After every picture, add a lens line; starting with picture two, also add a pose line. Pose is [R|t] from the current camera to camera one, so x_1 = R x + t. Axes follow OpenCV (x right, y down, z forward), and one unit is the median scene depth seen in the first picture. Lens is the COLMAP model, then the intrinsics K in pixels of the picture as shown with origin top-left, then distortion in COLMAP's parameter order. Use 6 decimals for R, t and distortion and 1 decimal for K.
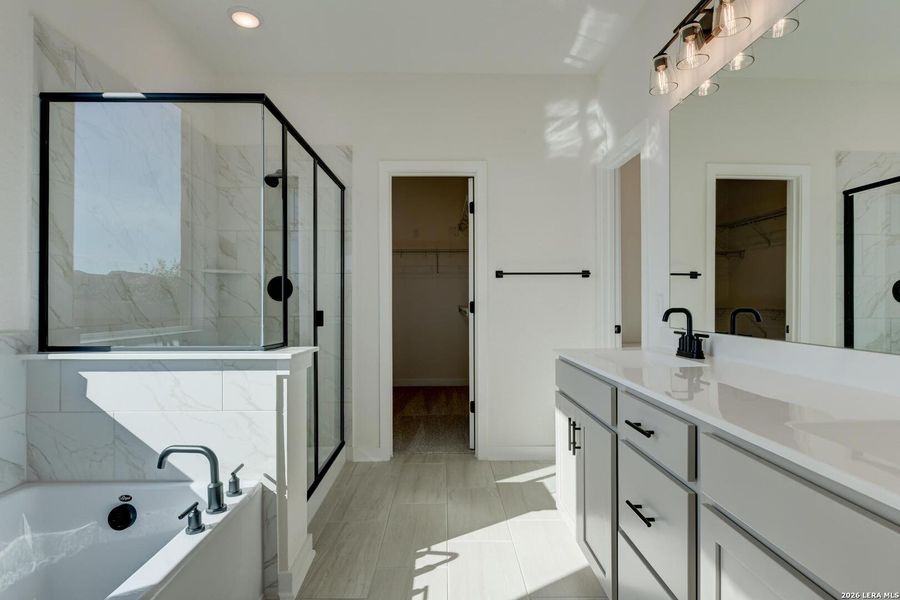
lens RADIAL K [[454.0, 0, 447.4], [0, 454.0, 295.9], [0, 0, 1]] dist [-0.003576, -0.000820]
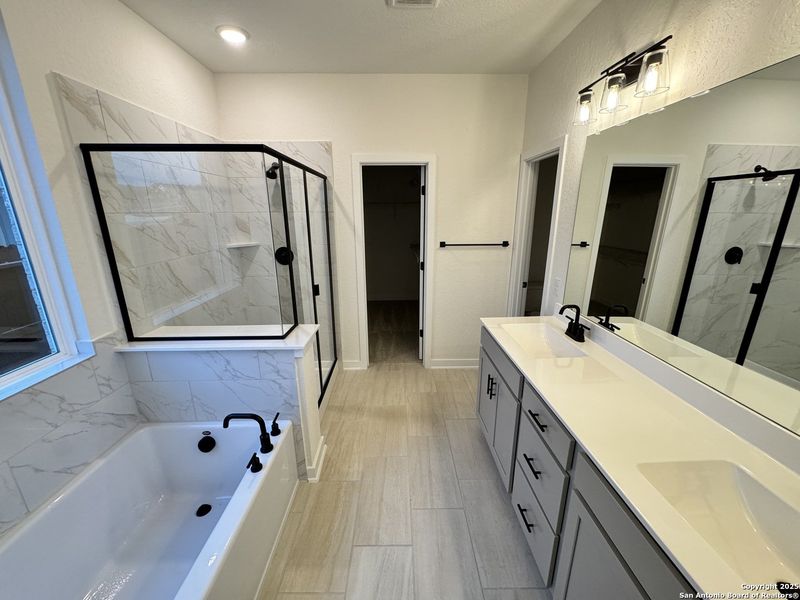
lens RADIAL K [[318.8, 0, 400.4], [0, 318.8, 298.9], [0, 0, 1]] dist [0.000422, 0.000232]
pose [[0.999990, -0.002298, 0.003727, -0.021793], [0.001206, 0.962804, 0.270199, -0.183533], [-0.004209, -0.270192, 0.962797, 0.030769]]
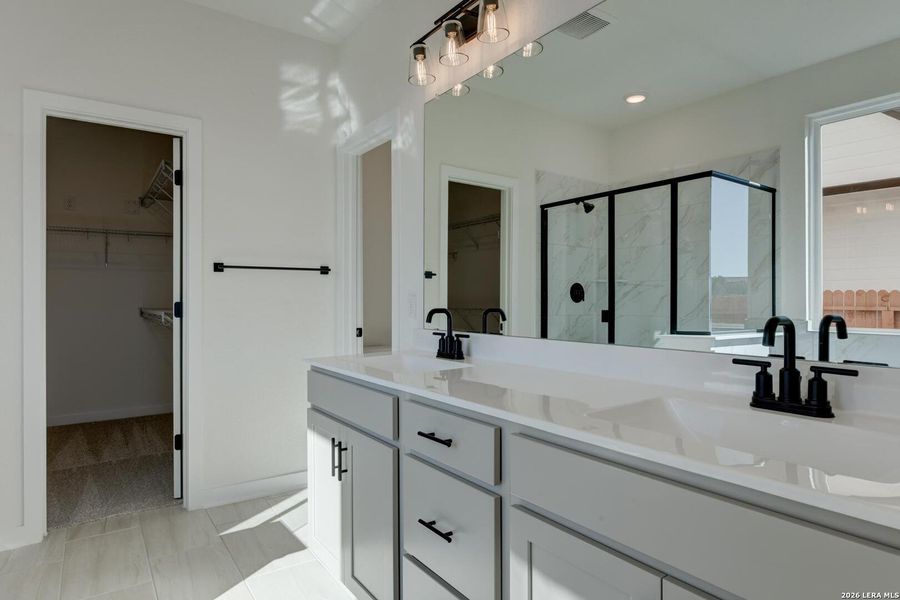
lens RADIAL K [[520.1, 0, 447.8], [0, 520.1, 295.1], [0, 0, 1]] dist [-0.005742, -0.001074]
pose [[0.829319, 0.005262, 0.558751, -0.070031], [-0.005264, 0.999985, -0.001603, -0.000189], [-0.558751, -0.001612, 0.829334, 0.047388]]
